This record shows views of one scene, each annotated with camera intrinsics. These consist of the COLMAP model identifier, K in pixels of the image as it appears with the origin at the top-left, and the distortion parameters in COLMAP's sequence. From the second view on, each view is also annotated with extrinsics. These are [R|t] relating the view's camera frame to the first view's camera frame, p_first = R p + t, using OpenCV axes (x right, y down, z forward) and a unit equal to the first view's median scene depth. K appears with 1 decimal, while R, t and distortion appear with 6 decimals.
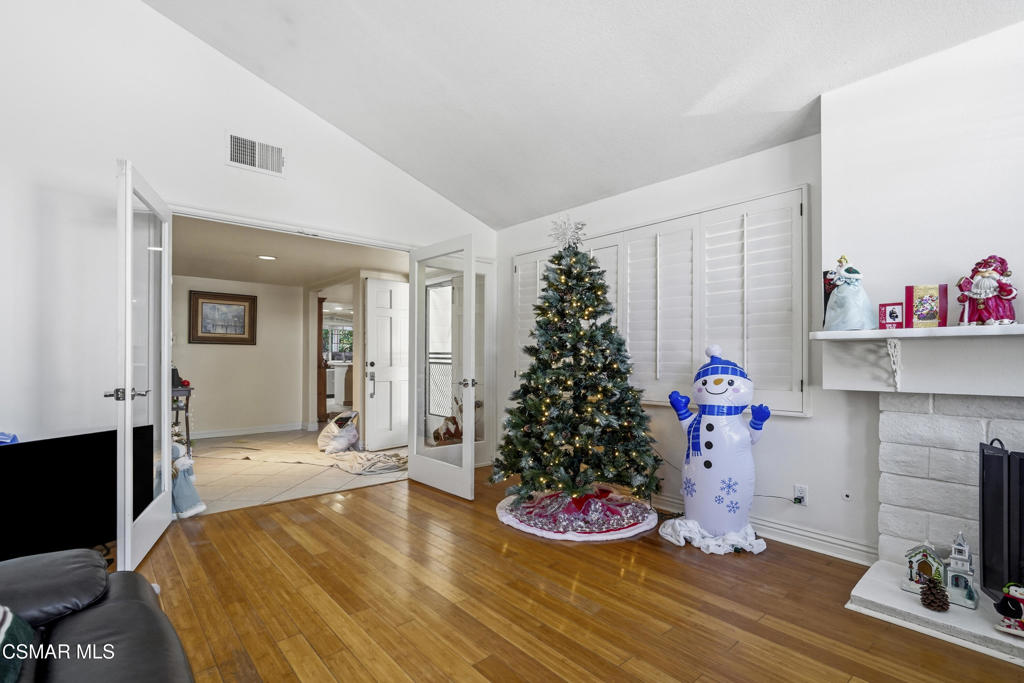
lens RADIAL K [[478.8, 0, 513.7], [0, 478.8, 357.1], [0, 0, 1]] dist [-0.002564, -0.000138]
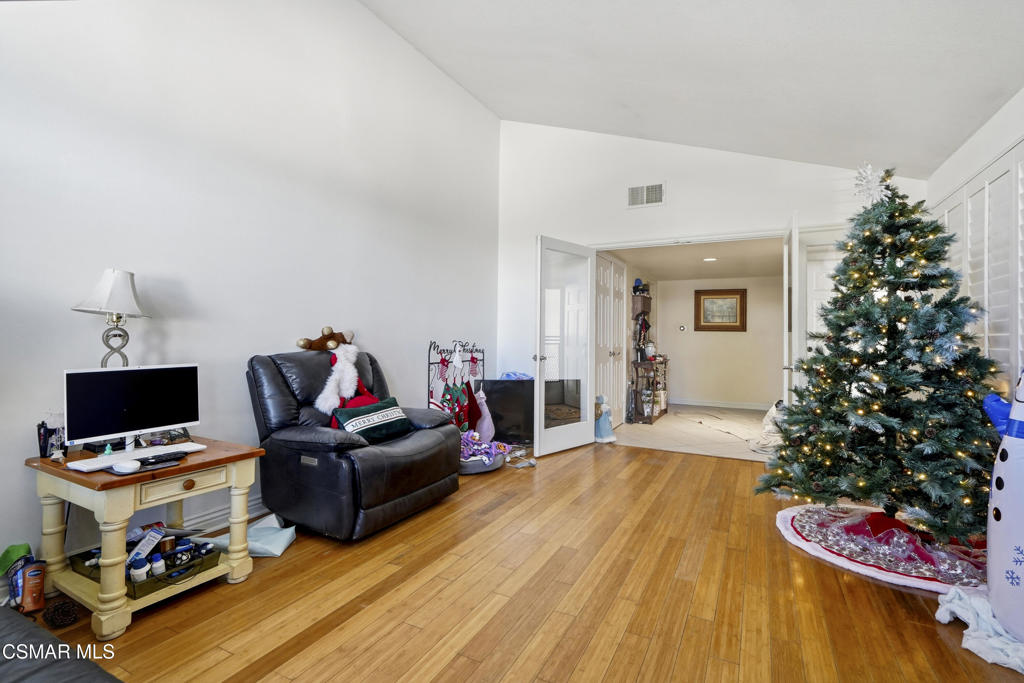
lens RADIAL K [[469.1, 0, 516.1], [0, 469.1, 343.7], [0, 0, 1]] dist [-0.002885, 0.000130]
pose [[0.349265, 0.003612, -0.937017, 0.624613], [-0.002943, 0.999992, 0.002758, 0.005440], [0.937019, 0.001794, 0.349273, 0.178716]]
